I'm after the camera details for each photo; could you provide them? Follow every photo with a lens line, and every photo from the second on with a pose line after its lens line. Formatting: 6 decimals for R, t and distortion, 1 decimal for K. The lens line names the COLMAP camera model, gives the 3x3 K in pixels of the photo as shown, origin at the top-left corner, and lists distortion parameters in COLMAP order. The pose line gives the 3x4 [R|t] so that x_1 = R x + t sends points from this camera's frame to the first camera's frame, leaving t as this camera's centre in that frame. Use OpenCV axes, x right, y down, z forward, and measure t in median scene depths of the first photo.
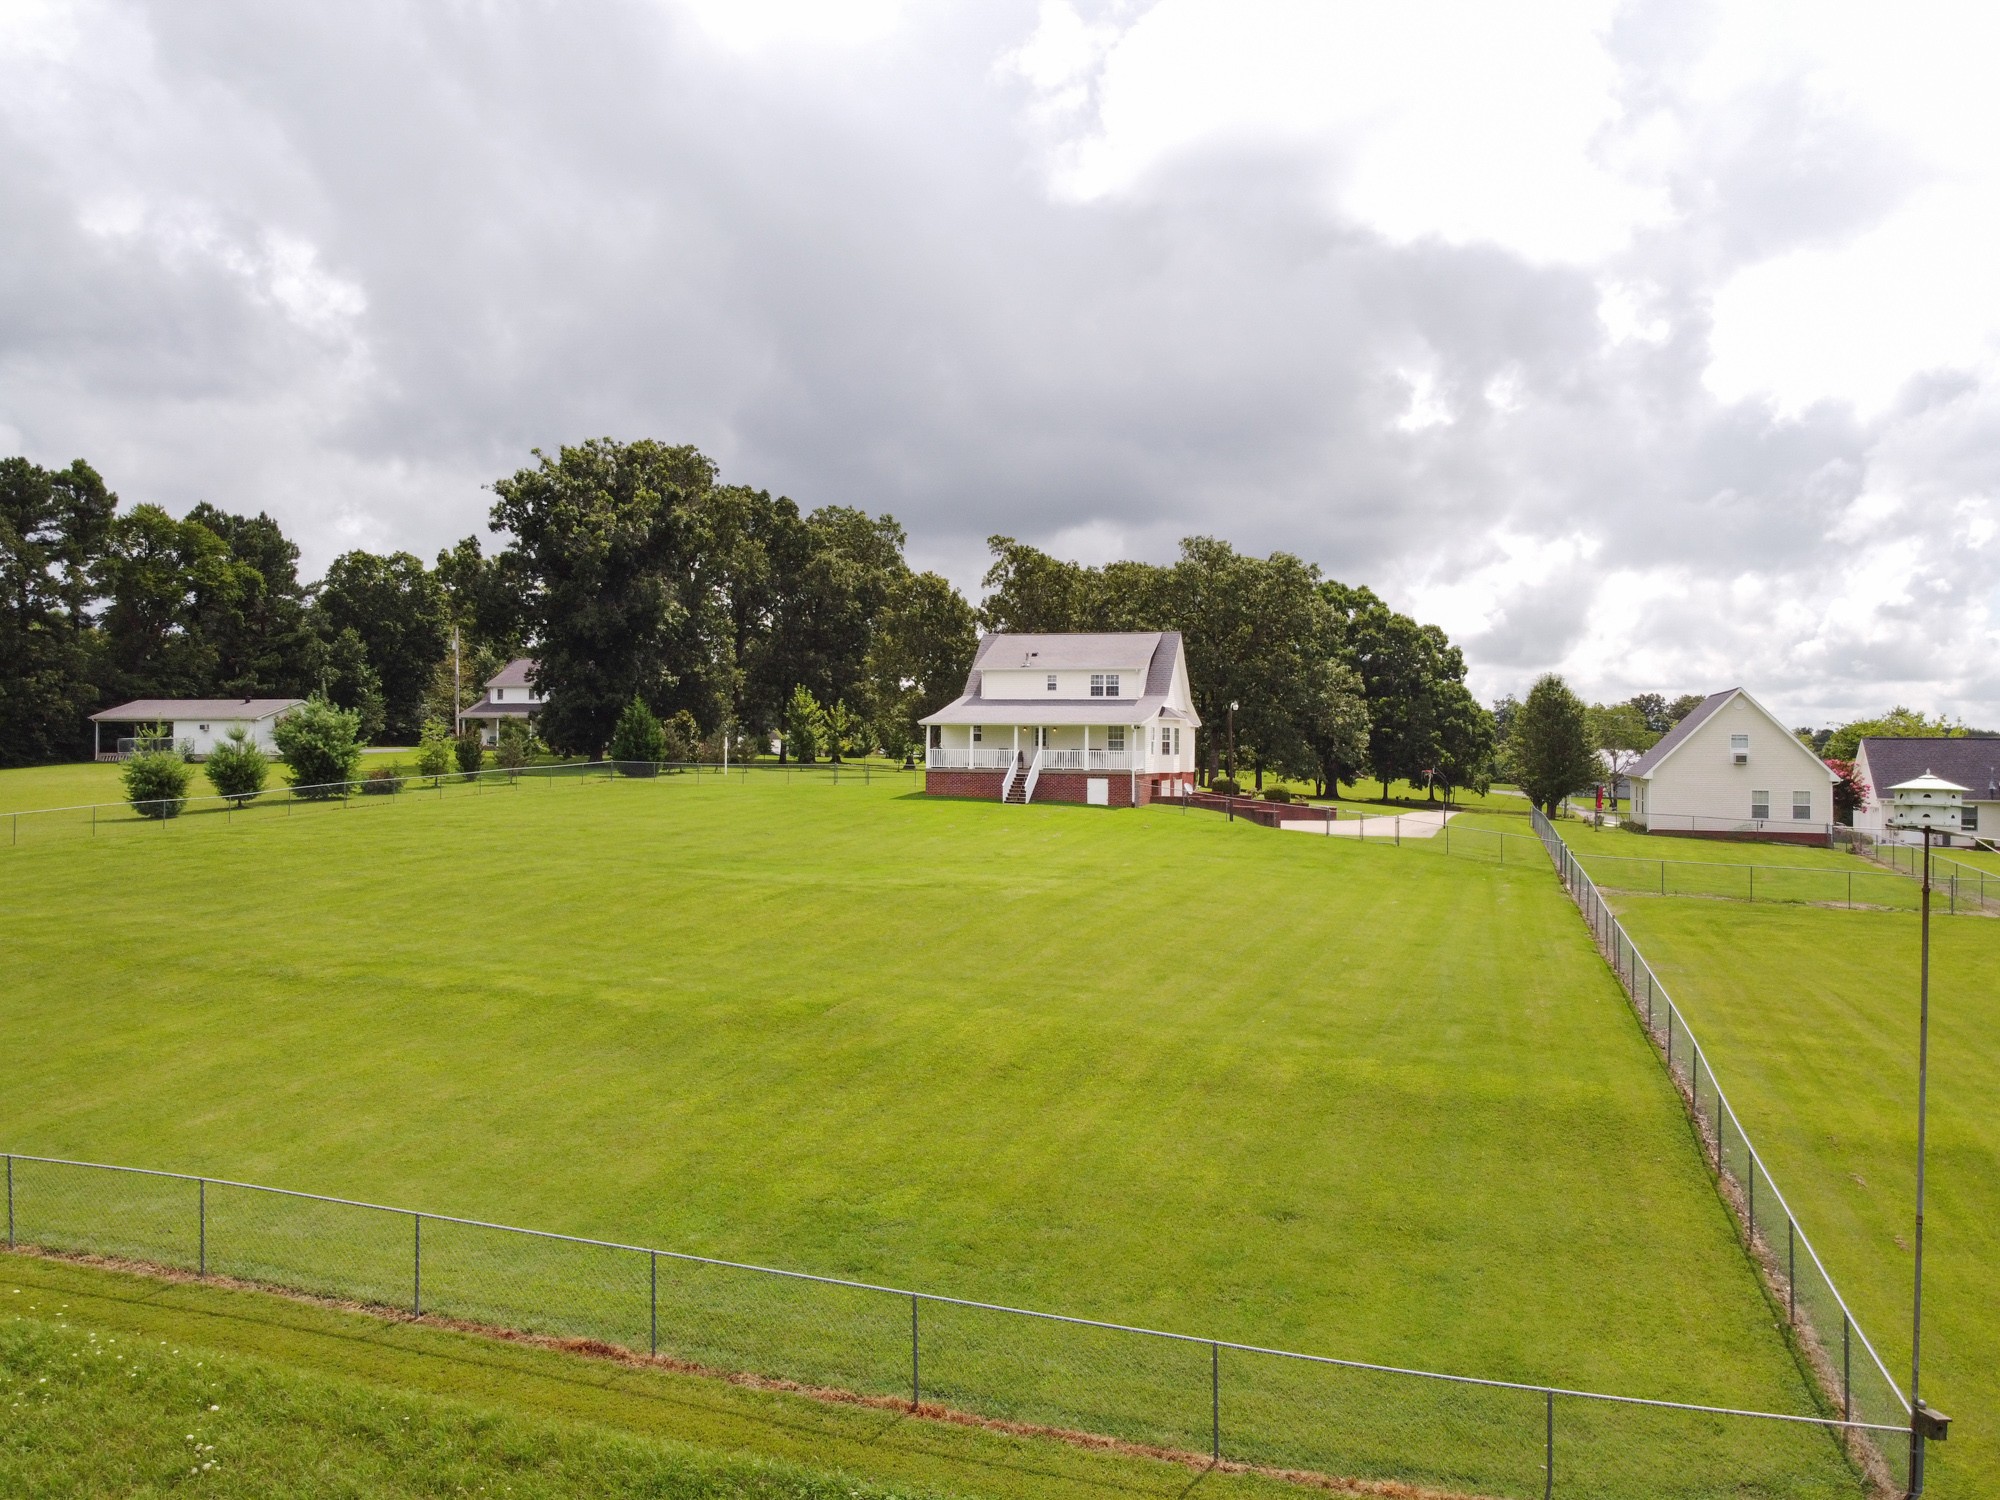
lens RADIAL K [[1555.5, 0, 1000.0], [0, 1555.5, 750.0], [0, 0, 1]] dist [0.020697, -0.003609]
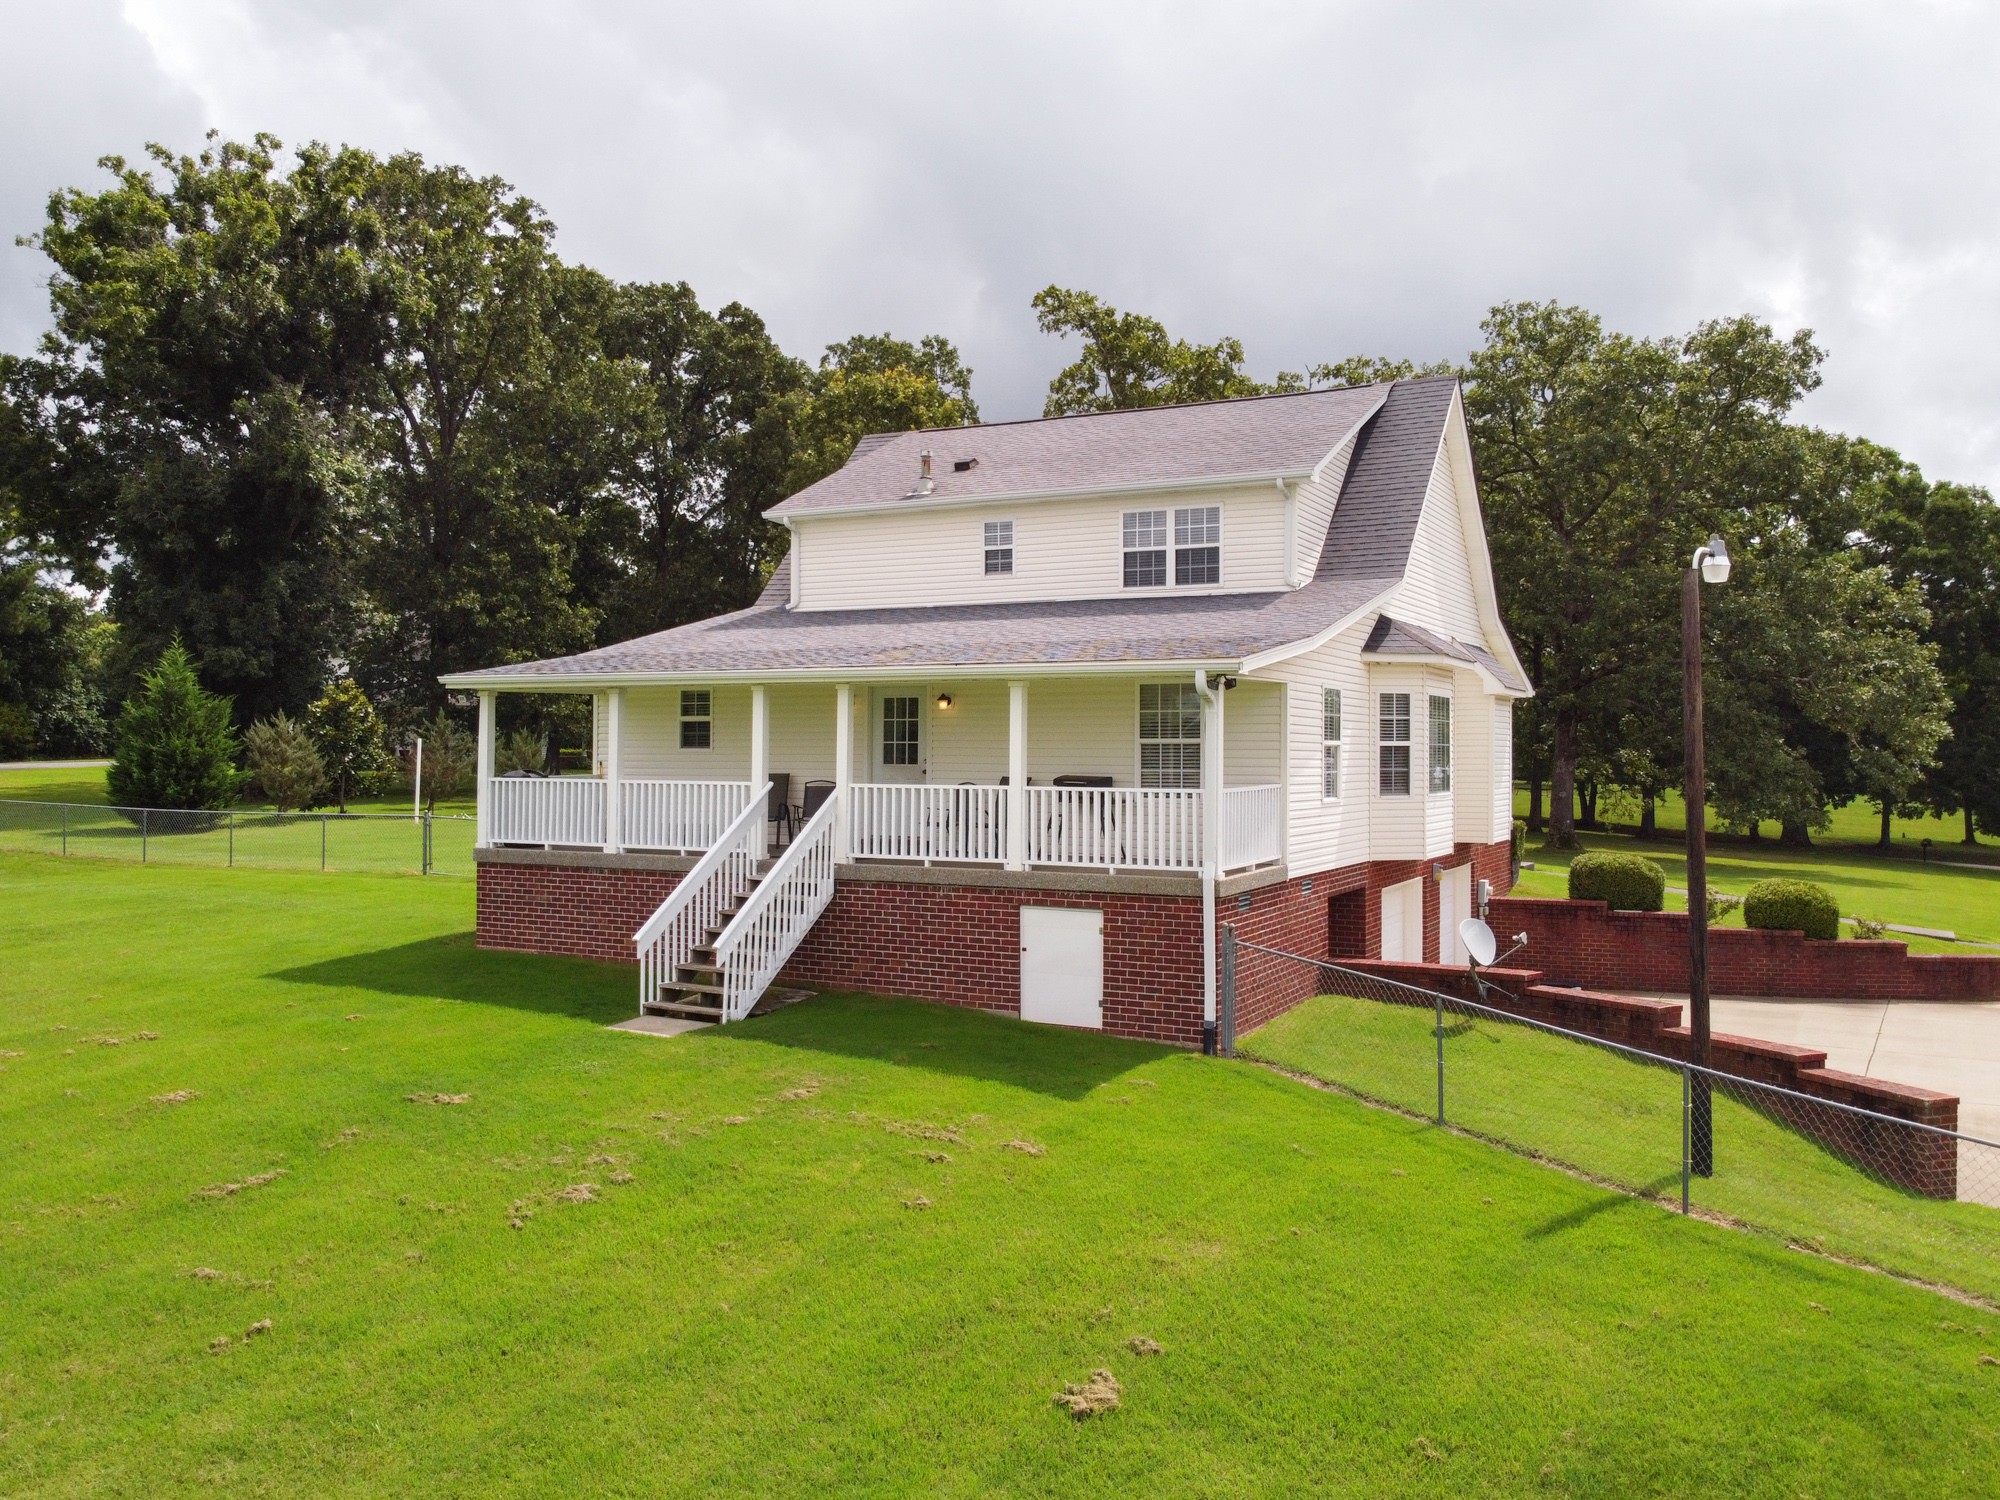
lens RADIAL K [[1536.2, 0, 998.7], [0, 1536.2, 713.6], [0, 0, 1]] dist [0.030287, 0.000059]
pose [[0.978931, -0.009590, -0.203968, 0.092677], [0.004789, 0.999700, -0.024020, -0.004645], [0.204137, 0.022537, 0.978683, 0.714932]]
